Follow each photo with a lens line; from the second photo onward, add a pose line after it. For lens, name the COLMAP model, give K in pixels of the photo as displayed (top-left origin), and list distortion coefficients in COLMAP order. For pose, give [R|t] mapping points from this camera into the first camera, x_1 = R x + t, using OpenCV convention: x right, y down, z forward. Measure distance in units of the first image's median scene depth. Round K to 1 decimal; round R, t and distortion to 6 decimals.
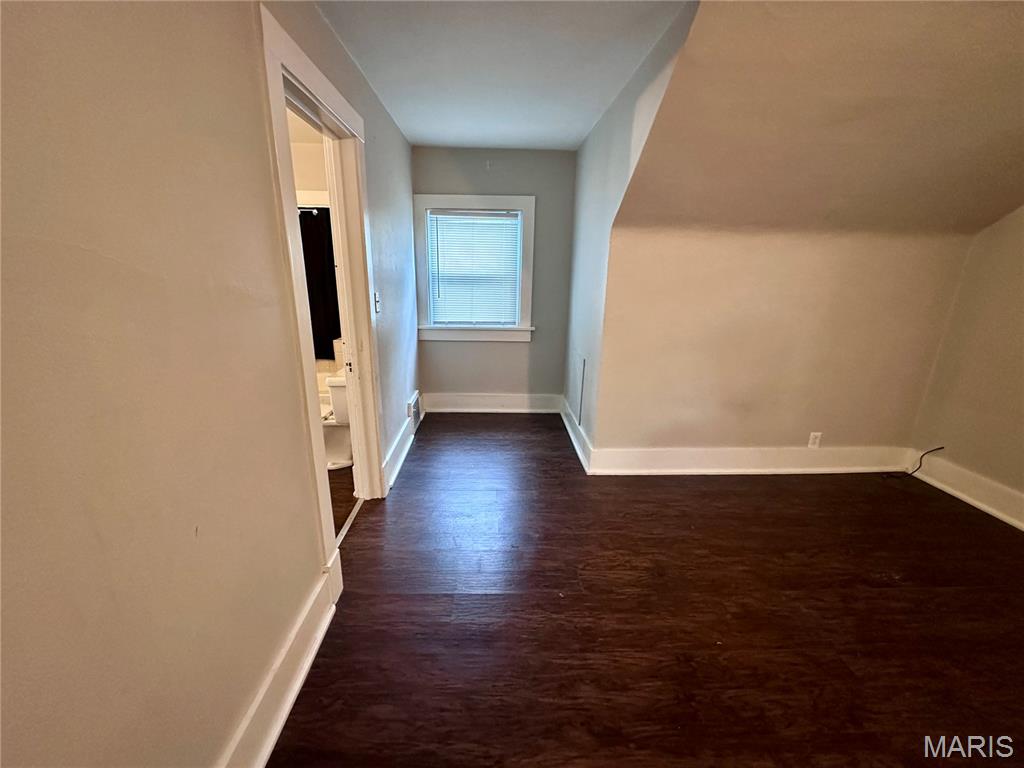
lens RADIAL K [[408.5, 0, 509.9], [0, 408.5, 384.2], [0, 0, 1]] dist [-0.004000, 0.000472]
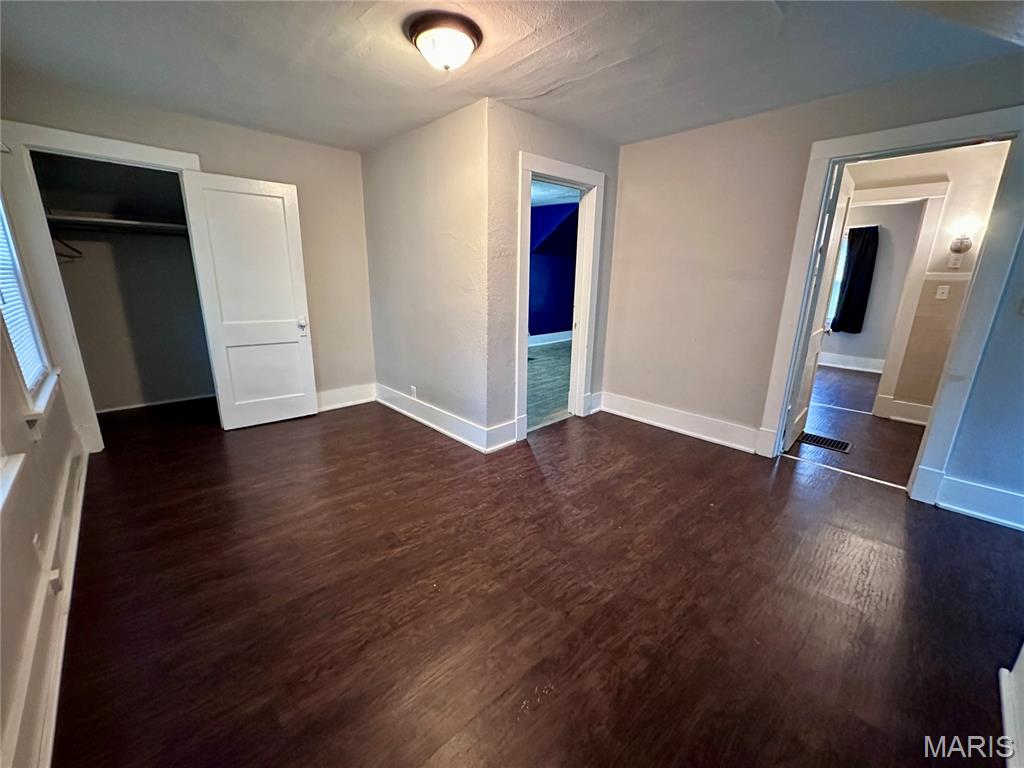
lens RADIAL K [[408.5, 0, 510.0], [0, 408.5, 384.1], [0, 0, 1]] dist [-0.004000, 0.000472]
pose [[-0.752204, 0.141733, -0.643506, 1.704497], [-0.210801, 0.873509, 0.438800, -0.327004], [0.624301, 0.465719, -0.627180, 1.497346]]
